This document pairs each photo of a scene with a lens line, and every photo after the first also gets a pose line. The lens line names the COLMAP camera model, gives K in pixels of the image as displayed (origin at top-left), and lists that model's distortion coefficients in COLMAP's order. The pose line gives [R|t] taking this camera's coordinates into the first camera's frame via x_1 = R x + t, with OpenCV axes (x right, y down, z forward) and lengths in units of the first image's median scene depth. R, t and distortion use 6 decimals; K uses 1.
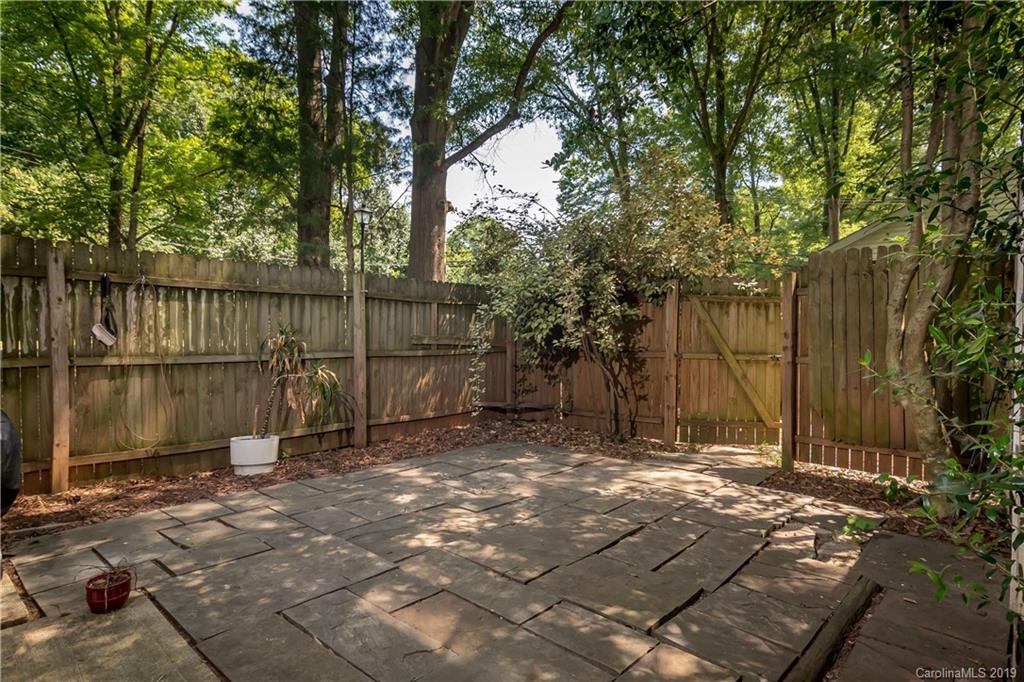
lens RADIAL K [[553.8, 0, 510.0], [0, 553.8, 336.6], [0, 0, 1]] dist [-0.002835, -0.001101]
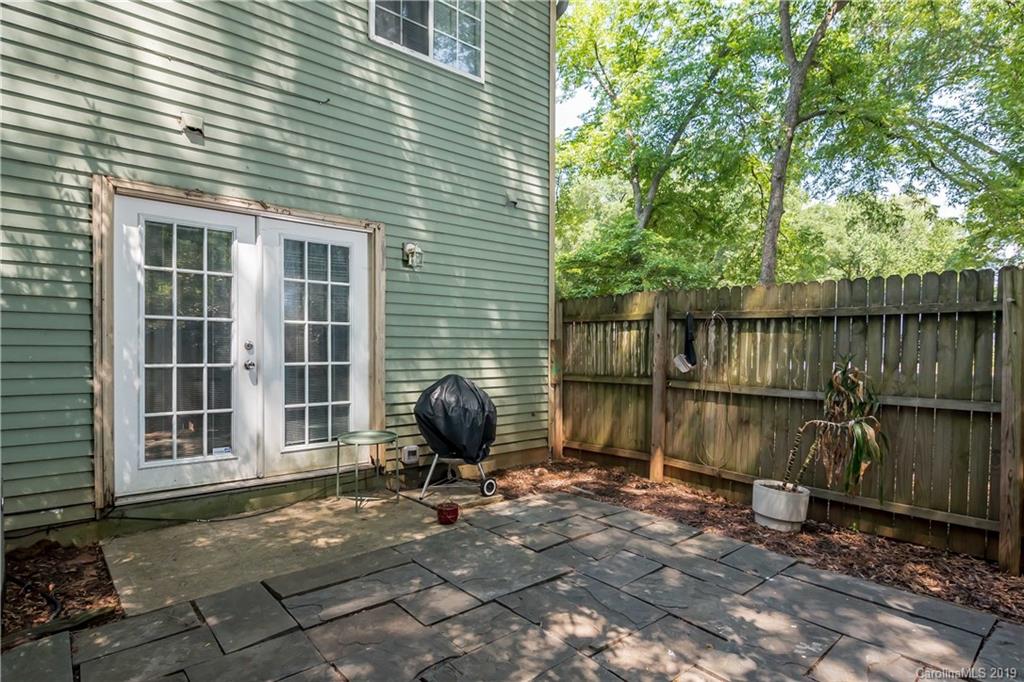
lens RADIAL K [[553.8, 0, 509.4], [0, 553.8, 347.1], [0, 0, 1]] dist [-0.002835, -0.001101]
pose [[-0.098758, -0.003378, -0.995106, 0.465044], [-0.021690, 0.999764, -0.001242, -0.026995], [0.994875, 0.021461, -0.098808, 0.676291]]
